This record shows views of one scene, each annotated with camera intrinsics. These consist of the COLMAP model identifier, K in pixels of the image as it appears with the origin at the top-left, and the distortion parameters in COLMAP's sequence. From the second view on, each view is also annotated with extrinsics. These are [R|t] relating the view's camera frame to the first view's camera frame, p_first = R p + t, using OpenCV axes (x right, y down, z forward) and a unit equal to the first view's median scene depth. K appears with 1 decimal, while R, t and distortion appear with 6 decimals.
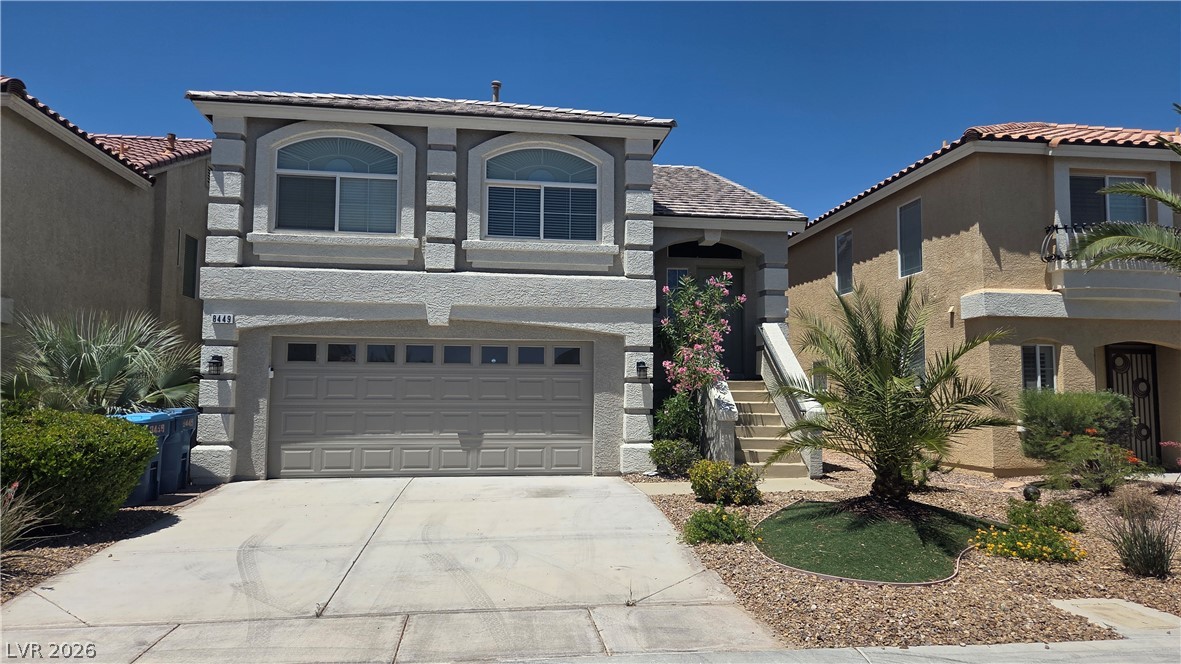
lens RADIAL K [[770.1, 0, 628.1], [0, 770.1, 341.6], [0, 0, 1]] dist [0.020368, -0.024125]
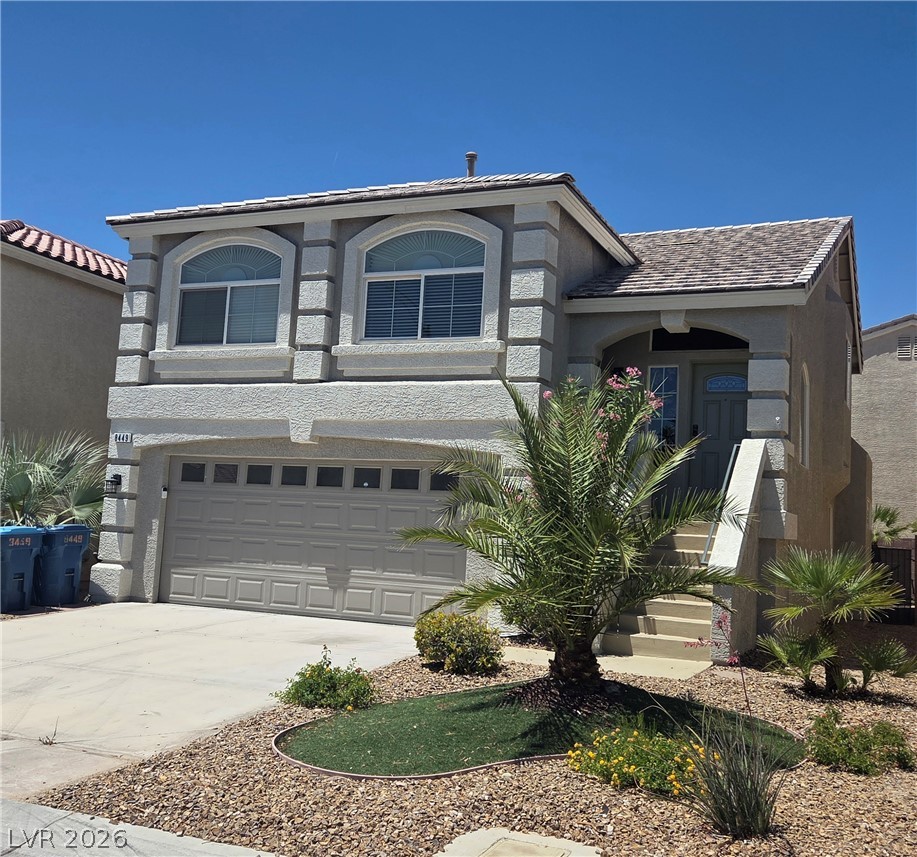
lens RADIAL K [[1004.1, 0, 458.2], [0, 1004.1, 427.0], [0, 0, 1]] dist [0.009556, 0.000000]
pose [[0.850666, -0.015074, -0.525491, 0.507403], [-0.010236, 0.998924, -0.045226, 0.010320], [0.525607, 0.043851, 0.849596, 0.114029]]
